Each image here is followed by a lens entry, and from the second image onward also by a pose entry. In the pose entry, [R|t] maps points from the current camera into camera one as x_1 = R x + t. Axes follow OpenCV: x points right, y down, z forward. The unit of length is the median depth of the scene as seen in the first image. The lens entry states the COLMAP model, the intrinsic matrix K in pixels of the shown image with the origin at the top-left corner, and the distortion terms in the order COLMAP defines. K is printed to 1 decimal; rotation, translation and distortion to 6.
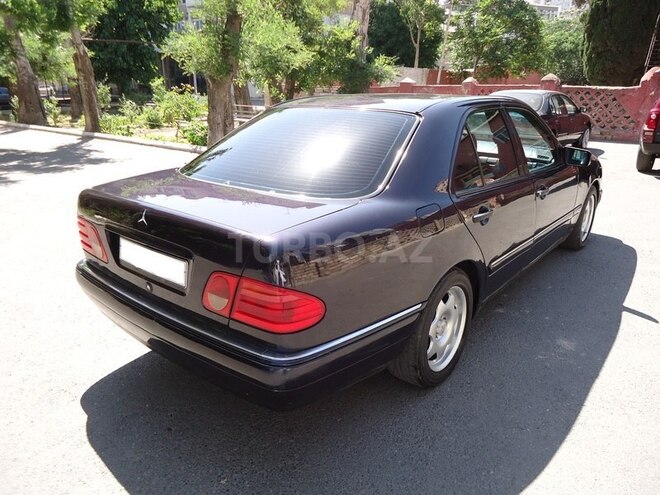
lens RADIAL K [[497.3, 0, 330.0], [0, 497.3, 247.5], [0, 0, 1]] dist [-0.007158, 0.004613]
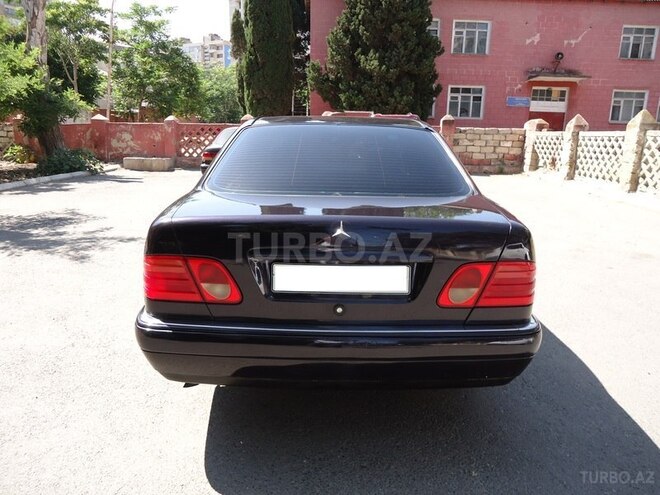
lens RADIAL K [[497.3, 0, 330.0], [0, 497.3, 247.5], [0, 0, 1]] dist [-0.007158, 0.004613]
pose [[0.758257, -0.135366, 0.637748, -0.121224], [0.187476, 0.982163, -0.014431, -0.002501], [-0.624420, 0.130505, 0.770110, 0.042038]]
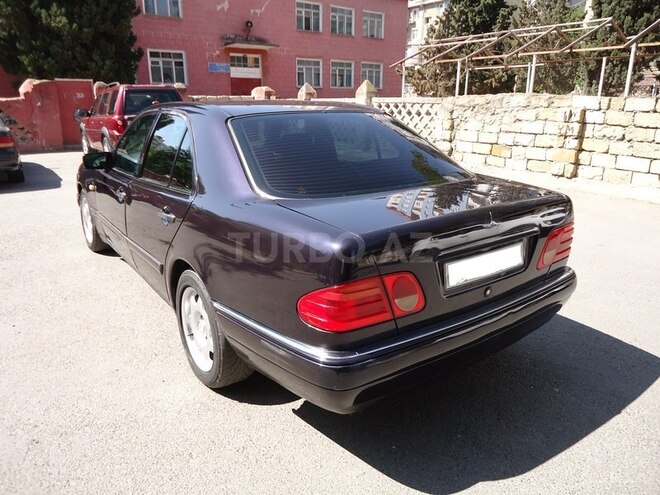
lens RADIAL K [[497.3, 0, 330.0], [0, 497.3, 247.5], [0, 0, 1]] dist [-0.007158, 0.004613]
pose [[0.211183, -0.283787, 0.935343, -0.175828], [0.307862, 0.927532, 0.211908, -0.041928], [-0.927697, 0.243205, 0.283246, 0.136695]]
